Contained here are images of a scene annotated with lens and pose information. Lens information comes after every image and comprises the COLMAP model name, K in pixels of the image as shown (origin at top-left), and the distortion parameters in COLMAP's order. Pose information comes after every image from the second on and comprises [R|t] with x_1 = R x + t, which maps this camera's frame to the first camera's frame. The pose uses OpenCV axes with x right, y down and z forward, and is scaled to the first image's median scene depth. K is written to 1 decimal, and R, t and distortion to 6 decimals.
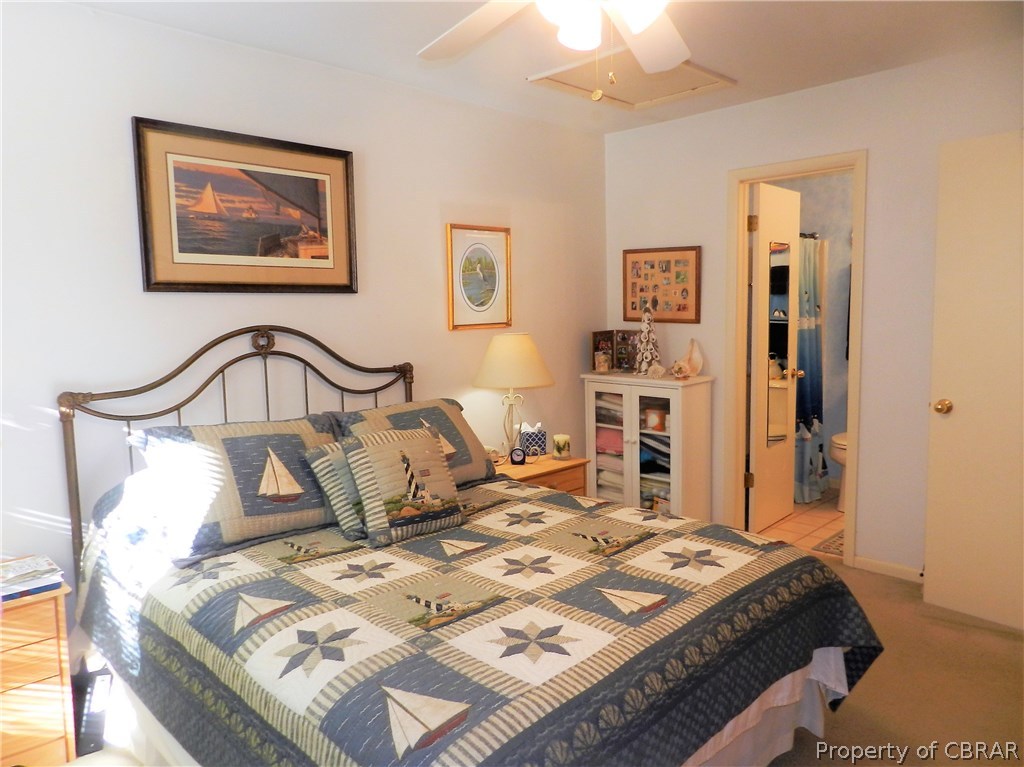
lens RADIAL K [[675.9, 0, 568.8], [0, 675.9, 375.1], [0, 0, 1]] dist [0.001257, -0.000414]
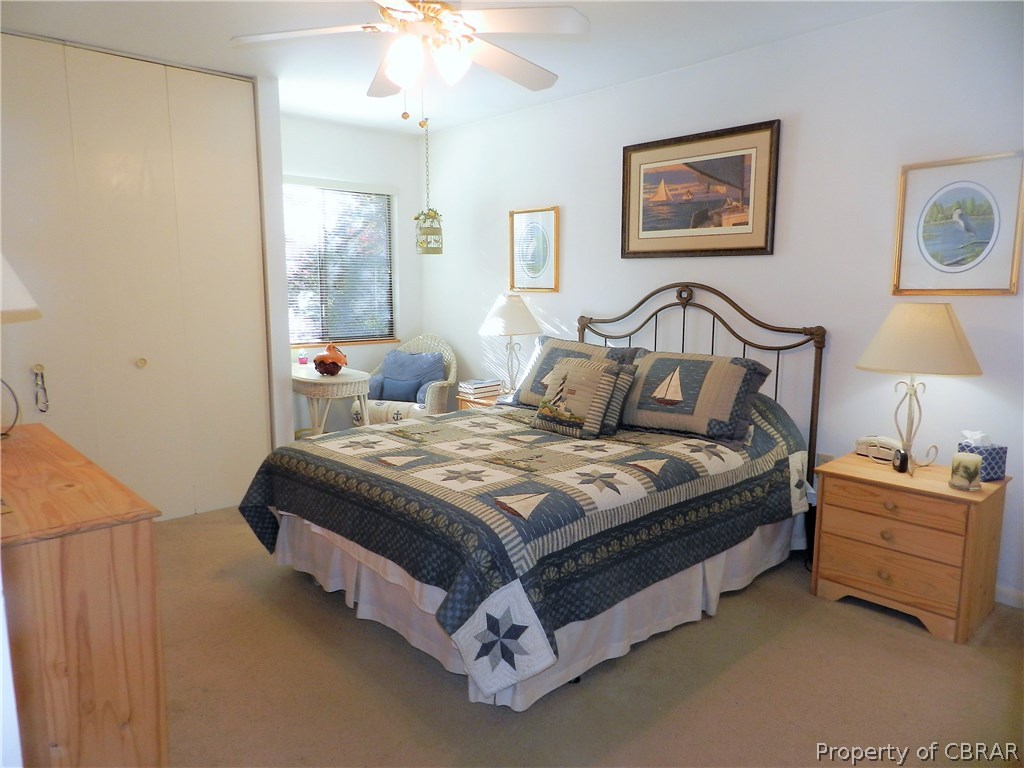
lens RADIAL K [[678.5, 0, 512.0], [0, 678.5, 384.0], [0, 0, 1]] dist [0.003613, 0.002336]
pose [[-0.024153, 0.164944, -0.986007, 0.866381], [-0.099006, 0.981051, 0.166541, -0.065010], [0.994794, 0.101643, -0.007365, 0.686449]]
